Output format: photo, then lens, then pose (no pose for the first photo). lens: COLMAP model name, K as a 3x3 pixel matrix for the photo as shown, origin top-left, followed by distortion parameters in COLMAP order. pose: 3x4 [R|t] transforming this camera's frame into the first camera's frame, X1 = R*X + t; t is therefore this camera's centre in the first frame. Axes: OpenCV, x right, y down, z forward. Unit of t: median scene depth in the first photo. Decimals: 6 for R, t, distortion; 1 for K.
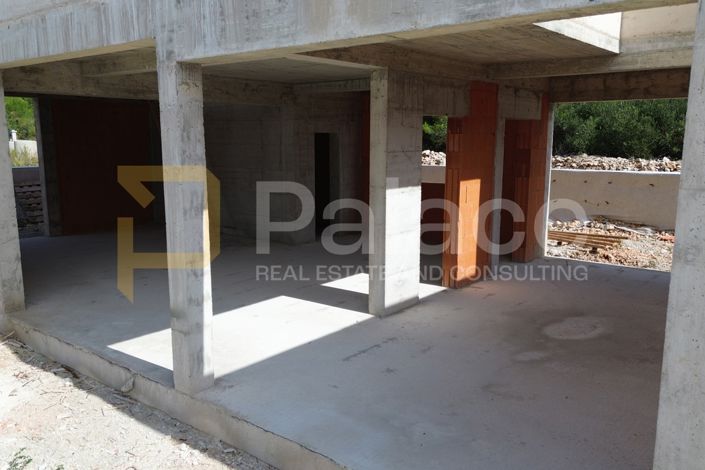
lens RADIAL K [[598.9, 0, 351.1], [0, 598.9, 237.0], [0, 0, 1]] dist [0.030253, -0.007498]
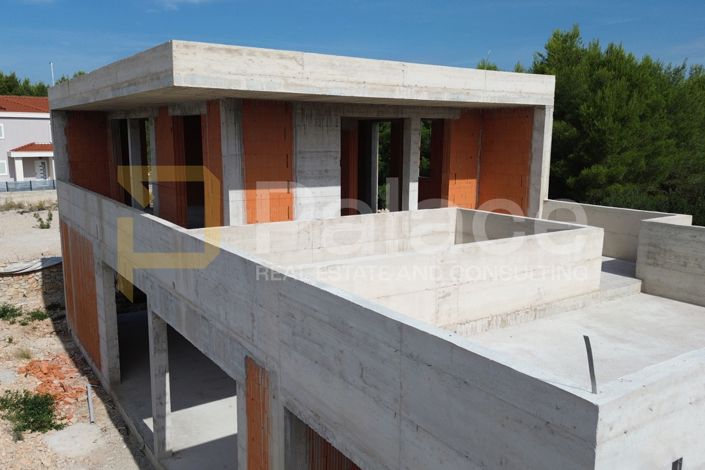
lens RADIAL K [[598.9, 0, 352.7], [0, 598.9, 234.5], [0, 0, 1]] dist [0.030253, -0.007498]
pose [[0.958939, 0.051026, -0.278983, 0.507910], [-0.052719, 0.998608, 0.001436, -0.306040], [0.278668, 0.013330, 0.960295, -0.455143]]
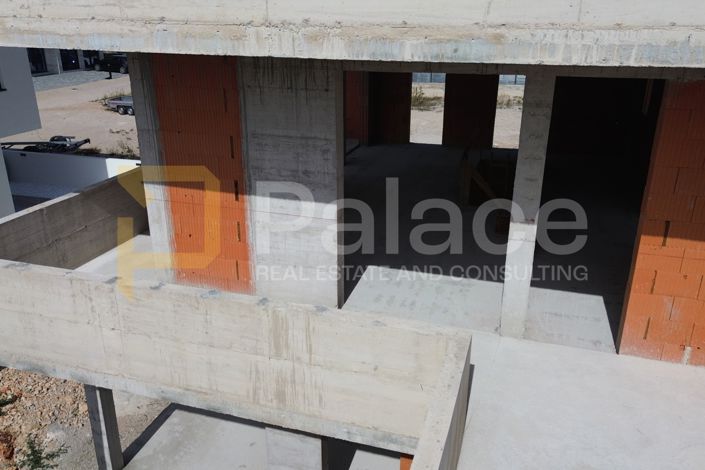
lens RADIAL K [[598.9, 0, 352.6], [0, 598.9, 234.6], [0, 0, 1]] dist [0.030253, -0.007498]
pose [[0.374177, 0.331878, -0.865938, 0.726552], [-0.159481, 0.942887, 0.292456, -0.574213], [0.913541, 0.028670, 0.405735, 0.505215]]
